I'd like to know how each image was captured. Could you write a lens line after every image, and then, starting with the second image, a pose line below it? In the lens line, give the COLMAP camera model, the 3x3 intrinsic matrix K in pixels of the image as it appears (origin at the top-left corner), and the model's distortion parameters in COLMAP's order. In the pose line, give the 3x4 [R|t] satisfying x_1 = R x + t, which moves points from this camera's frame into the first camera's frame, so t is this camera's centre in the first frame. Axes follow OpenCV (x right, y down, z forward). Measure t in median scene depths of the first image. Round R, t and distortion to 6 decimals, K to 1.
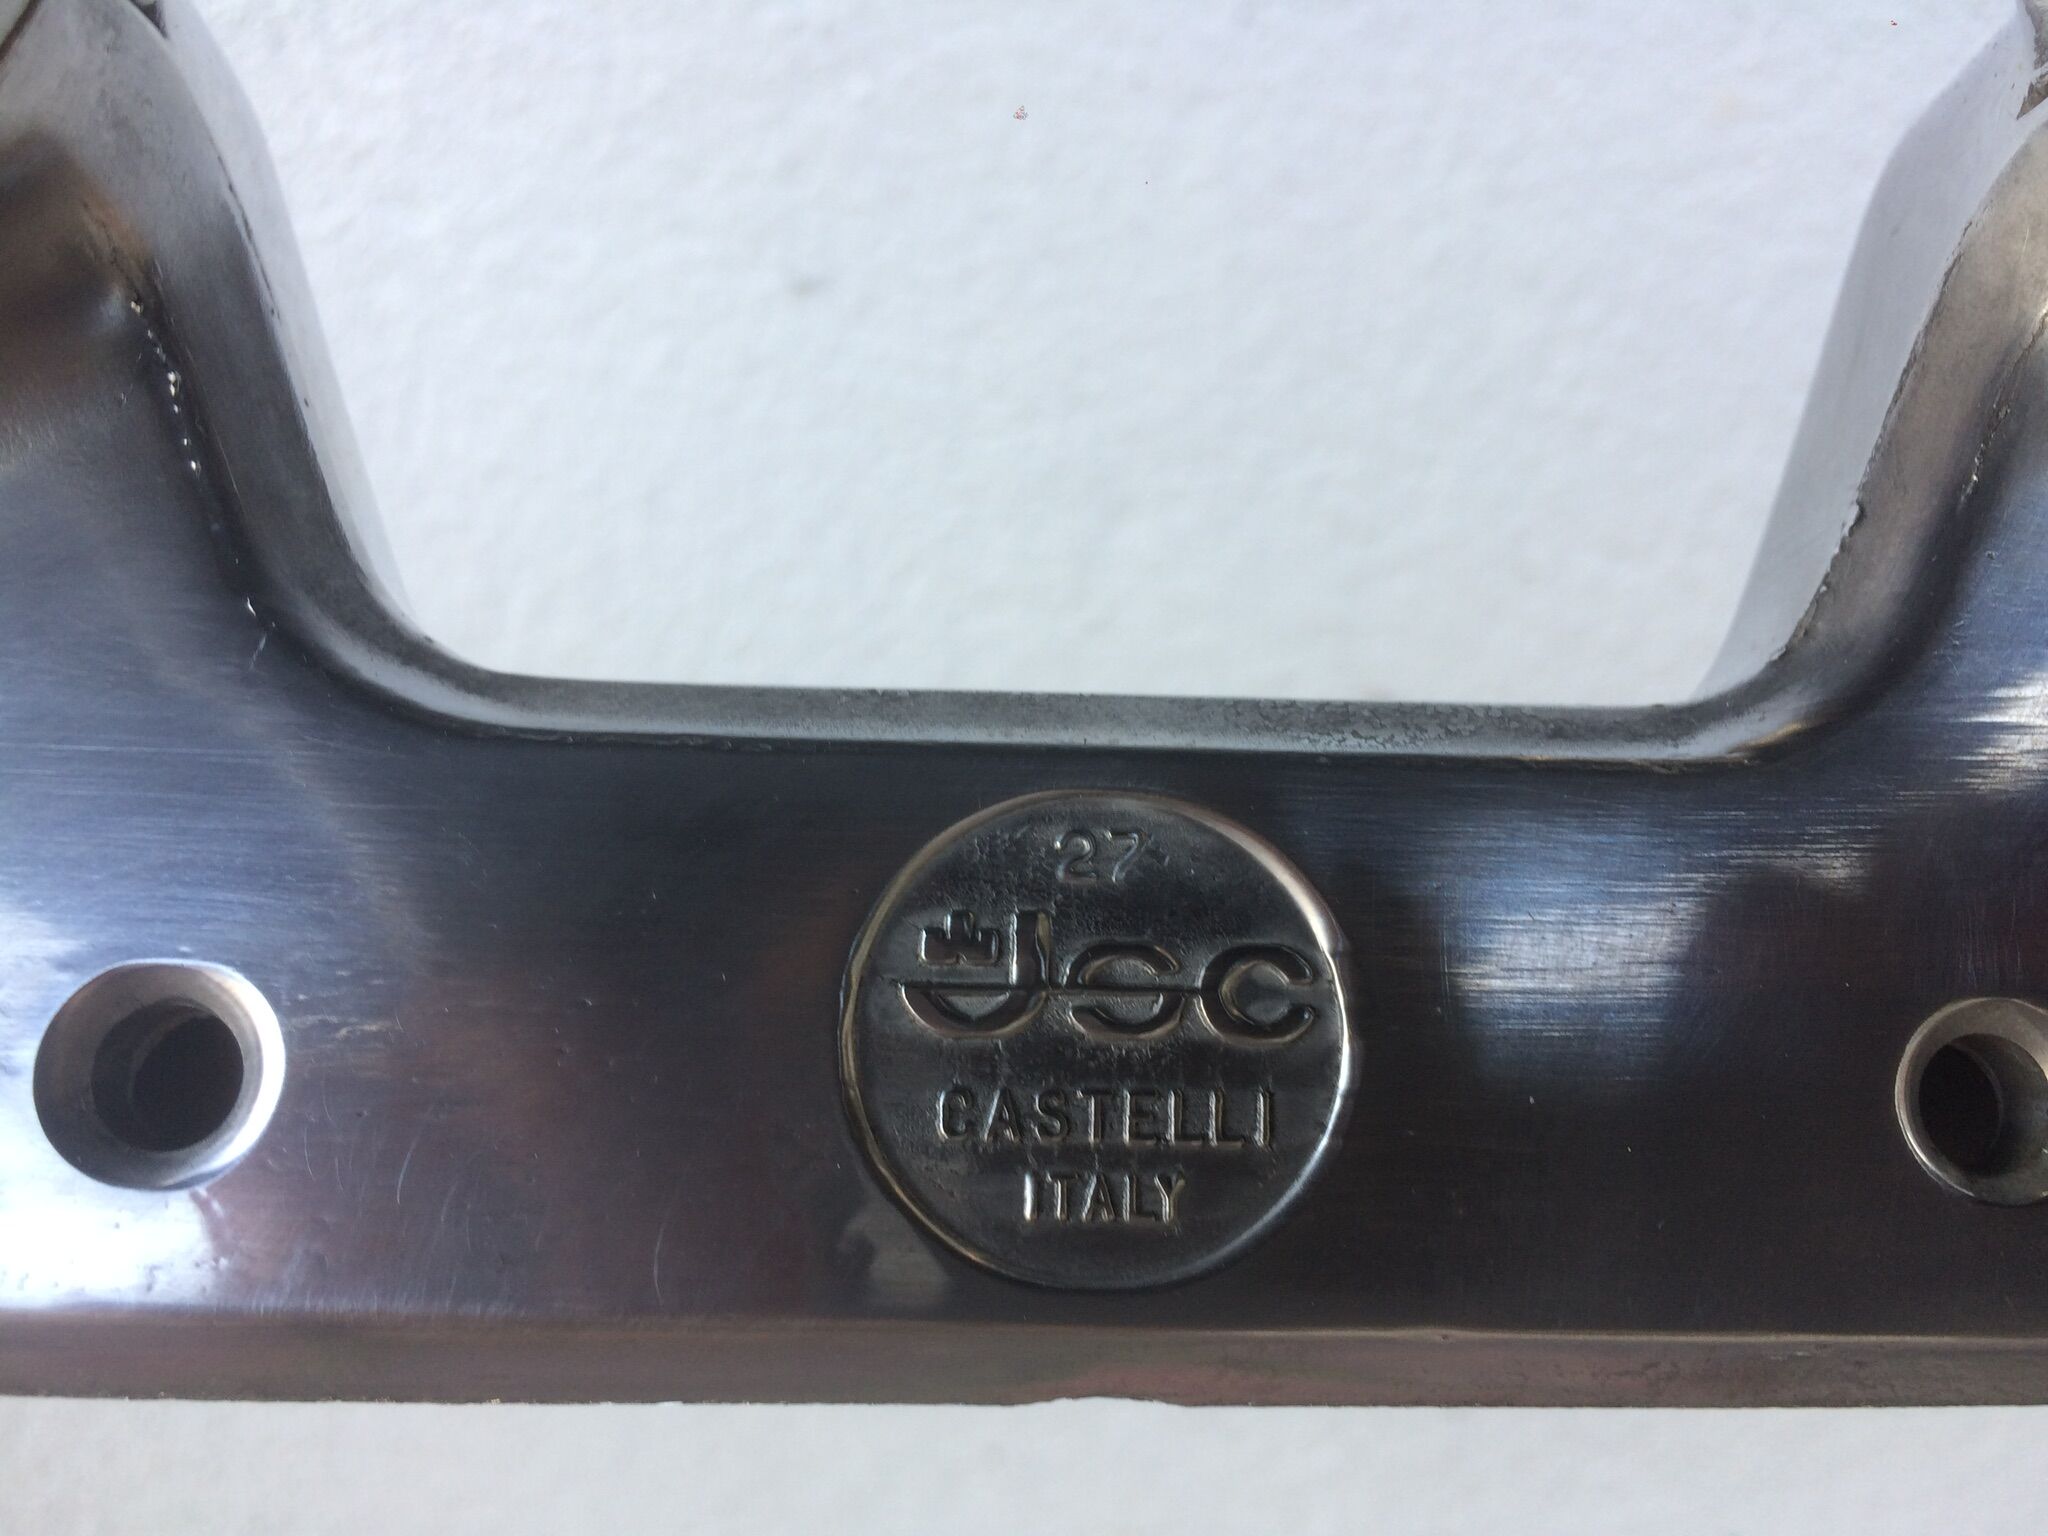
lens RADIAL K [[1762.4, 0, 1162.0], [0, 1762.4, 768.0], [0, 0, 1]] dist [0.062186, -0.085272]
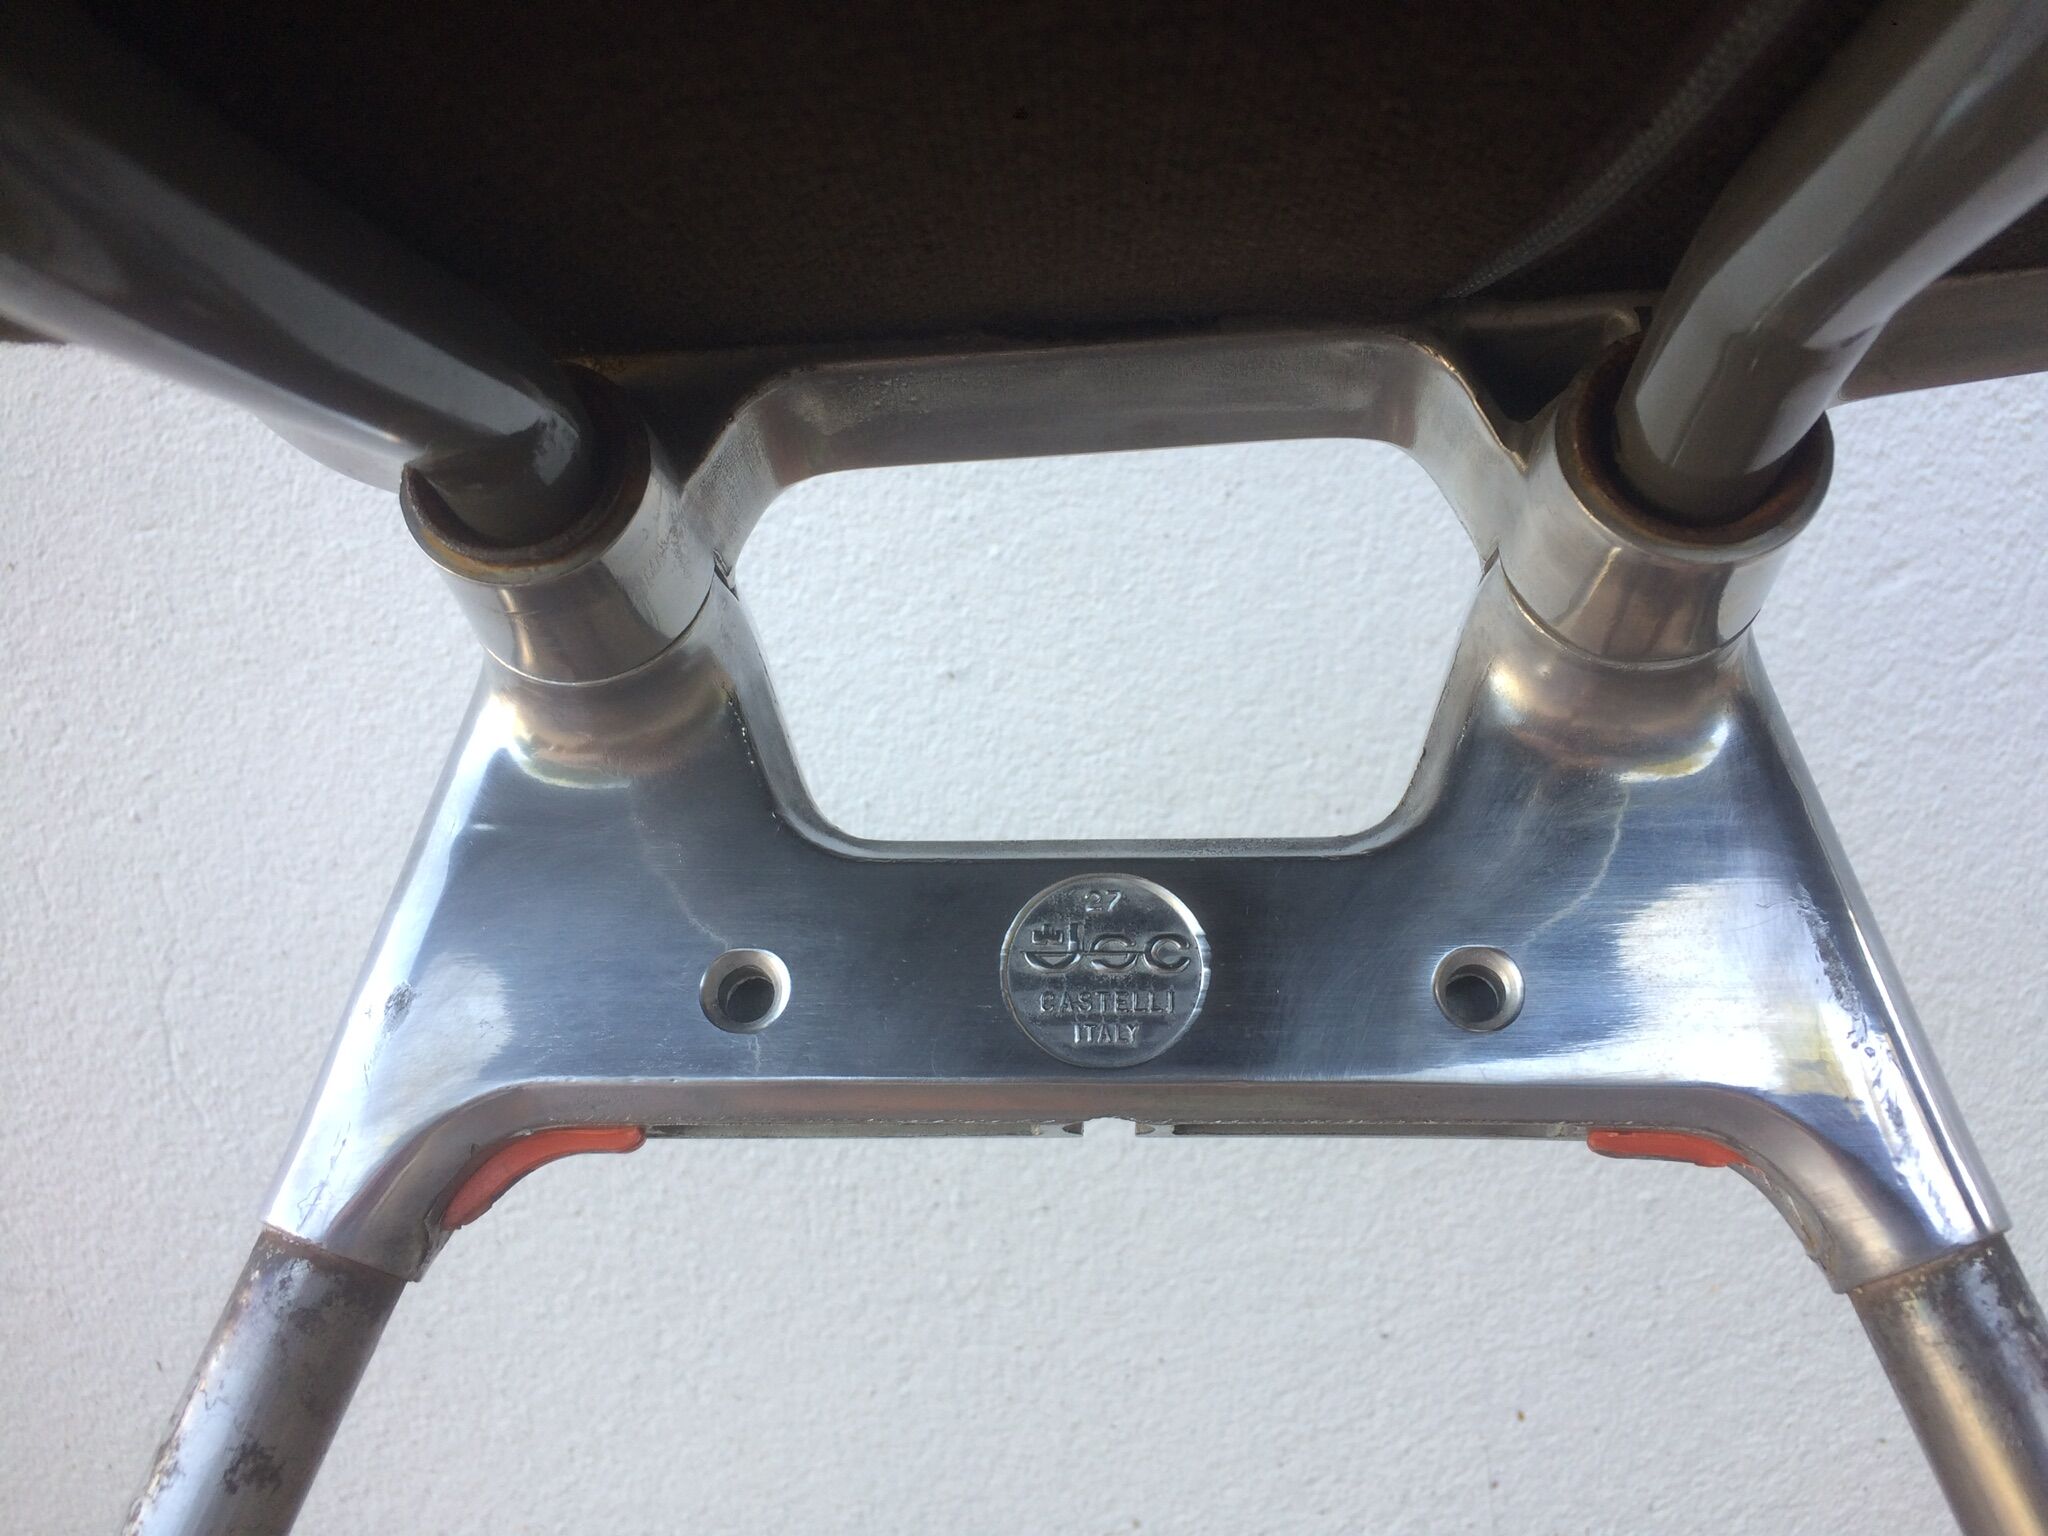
lens RADIAL K [[1762.4, 0, 1027.8], [0, 1762.4, 767.5], [0, 0, 1]] dist [0.062186, -0.085272]
pose [[0.989201, -0.042907, -0.140143, 0.216781], [0.015211, 0.981081, -0.193001, 0.344524], [0.145773, 0.188785, 0.971139, -1.464158]]
